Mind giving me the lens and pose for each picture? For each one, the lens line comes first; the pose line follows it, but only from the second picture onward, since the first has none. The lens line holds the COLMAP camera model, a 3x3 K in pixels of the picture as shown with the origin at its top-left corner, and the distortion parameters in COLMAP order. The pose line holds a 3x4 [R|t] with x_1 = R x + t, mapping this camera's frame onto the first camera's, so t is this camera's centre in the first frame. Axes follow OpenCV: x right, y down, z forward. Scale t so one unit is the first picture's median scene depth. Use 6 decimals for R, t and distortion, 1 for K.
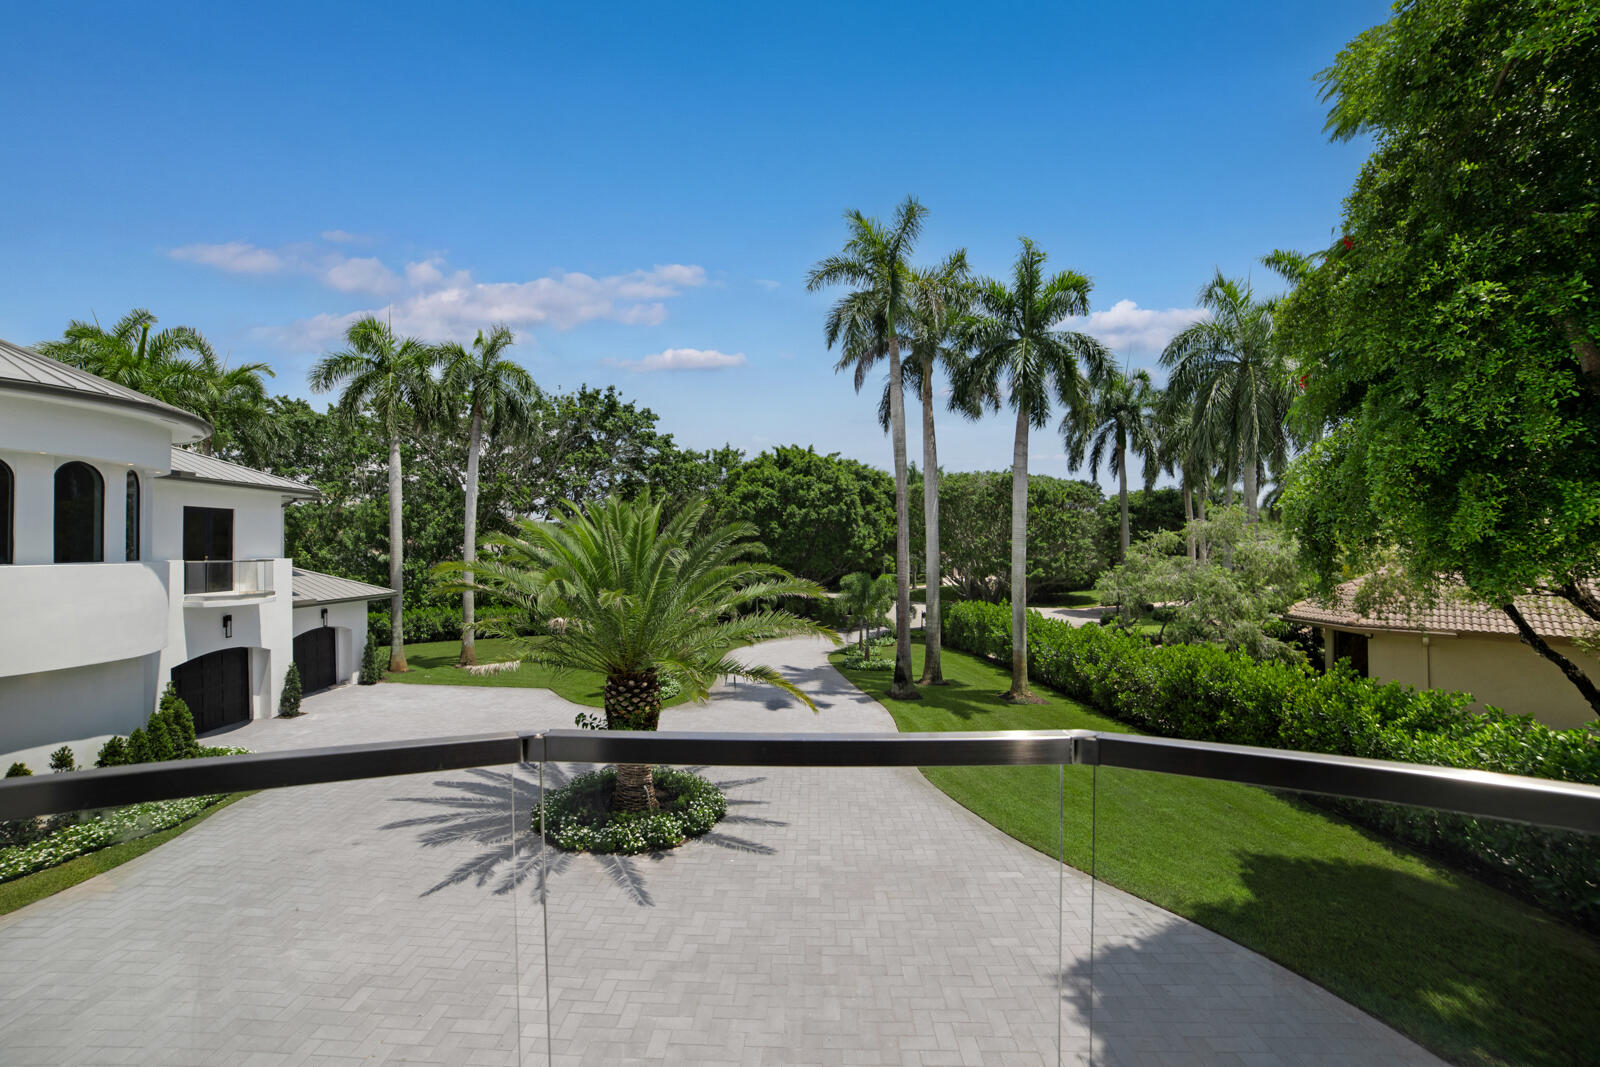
lens RADIAL K [[635.0, 0, 771.8], [0, 635.0, 544.9], [0, 0, 1]] dist [-0.081597, 0.019185]
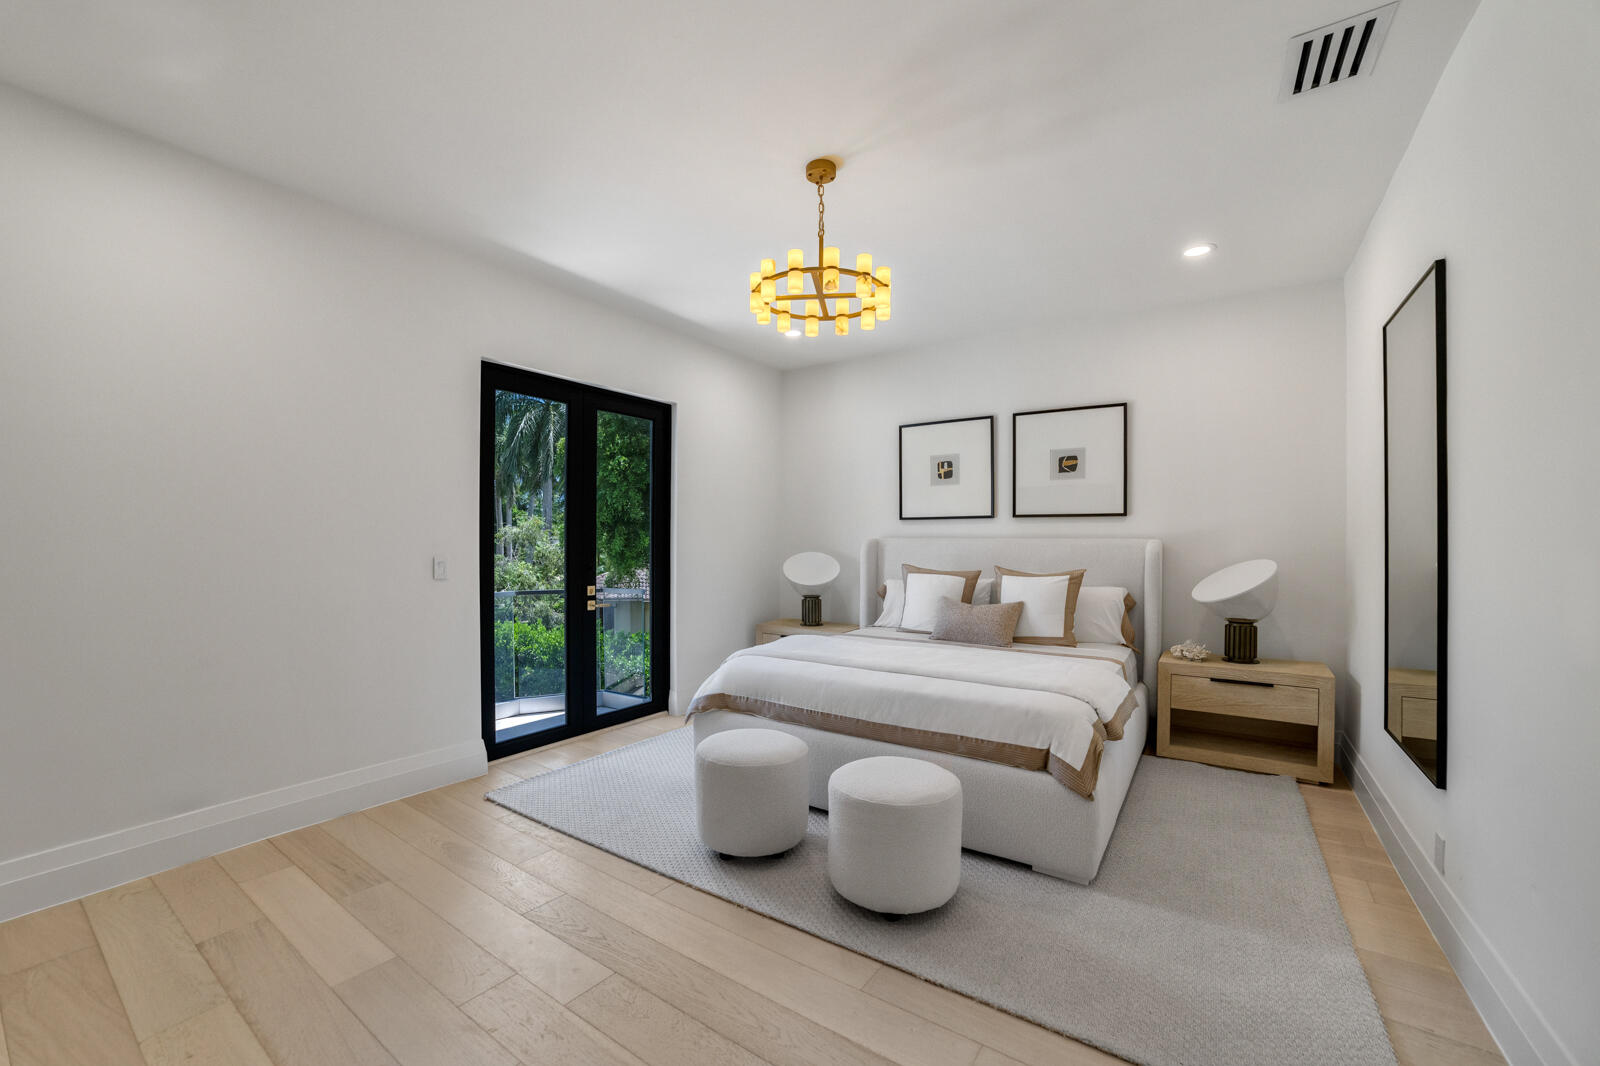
lens RADIAL K [[635.0, 0, 771.8], [0, 635.0, 544.4], [0, 0, 1]] dist [-0.081597, 0.019185]
pose [[0.530024, 0.012744, 0.847887, -0.171969], [-0.016998, 0.999846, -0.004403, -0.007170], [-0.847813, -0.012079, 0.530158, -0.220331]]
